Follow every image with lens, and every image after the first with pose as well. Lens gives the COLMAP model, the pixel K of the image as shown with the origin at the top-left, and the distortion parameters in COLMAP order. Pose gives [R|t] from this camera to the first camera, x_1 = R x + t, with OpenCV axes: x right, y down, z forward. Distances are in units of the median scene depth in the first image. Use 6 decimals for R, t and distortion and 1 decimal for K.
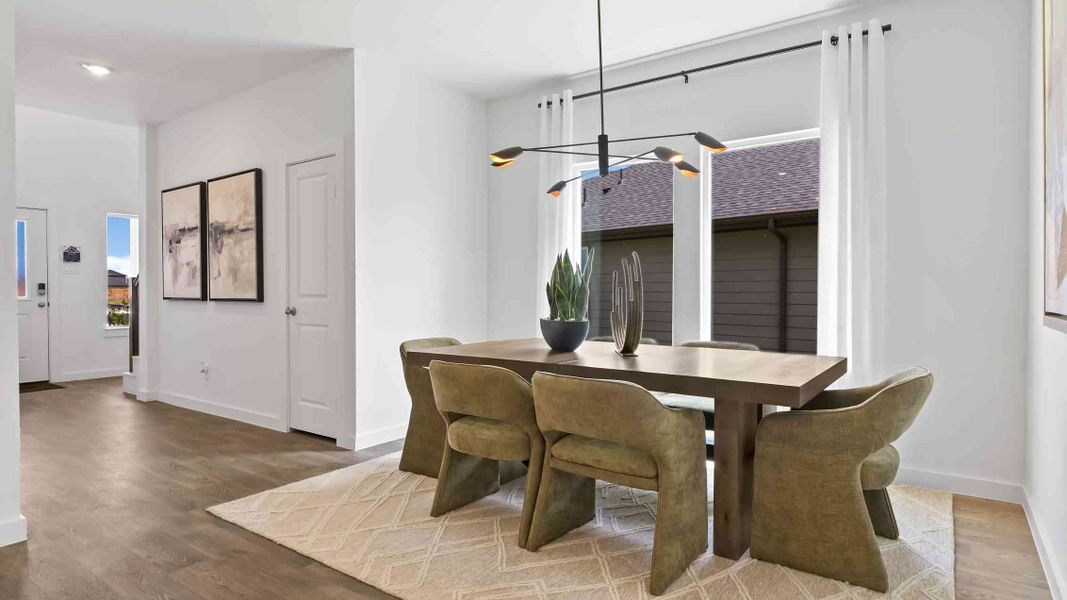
lens RADIAL K [[554.2, 0, 527.5], [0, 554.2, 300.3], [0, 0, 1]] dist [-0.003957, -0.000272]
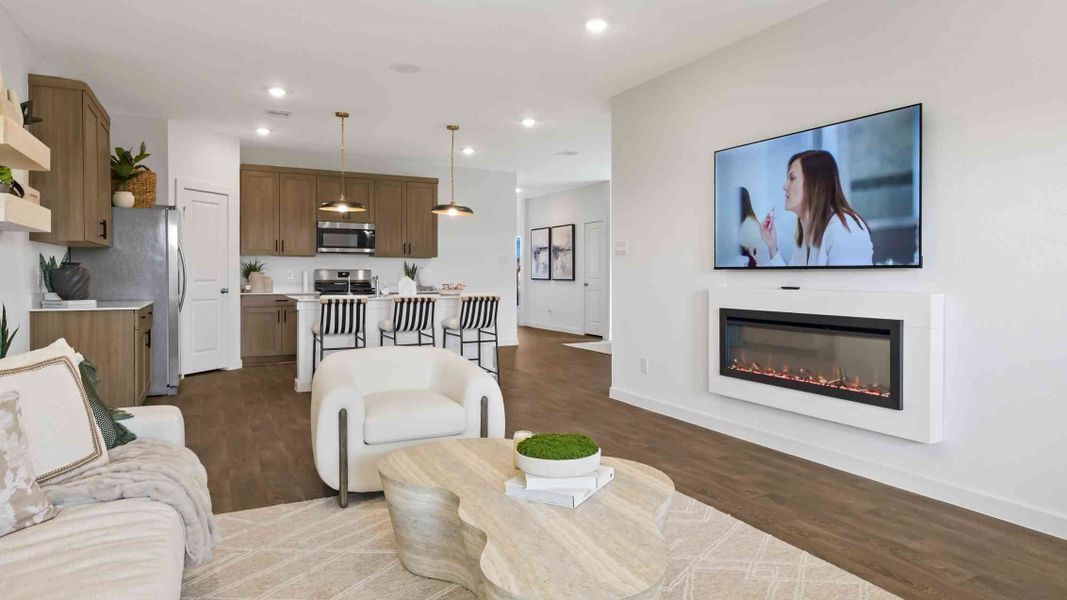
lens RADIAL K [[625.2, 0, 553.3], [0, 625.2, 285.4], [0, 0, 1]] dist [-0.003004, 0.001954]
pose [[0.901369, 0.010652, -0.432920, 0.565024], [-0.012212, 0.999925, -0.000823, 0.025690], [0.432879, 0.006029, 0.901432, -1.372967]]
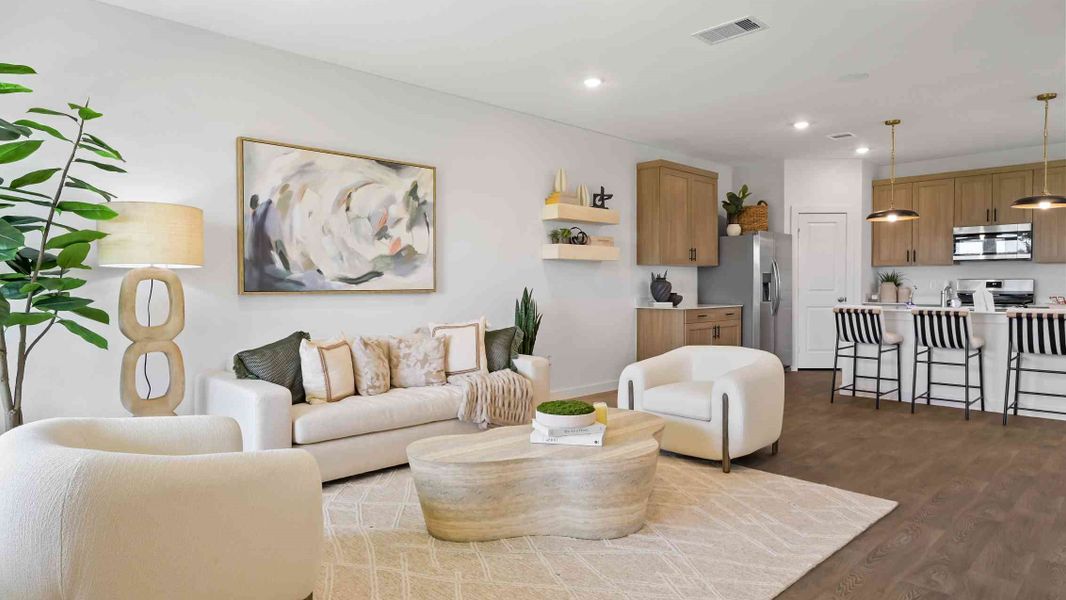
lens RADIAL K [[624.6, 0, 532.2], [0, 624.6, 306.4], [0, 0, 1]] dist [-0.003004, 0.001954]
pose [[-0.154797, 0.036688, -0.987265, 0.960212], [-0.016847, 0.999067, 0.039768, 0.013897], [0.987803, 0.022788, -0.154035, -0.950717]]
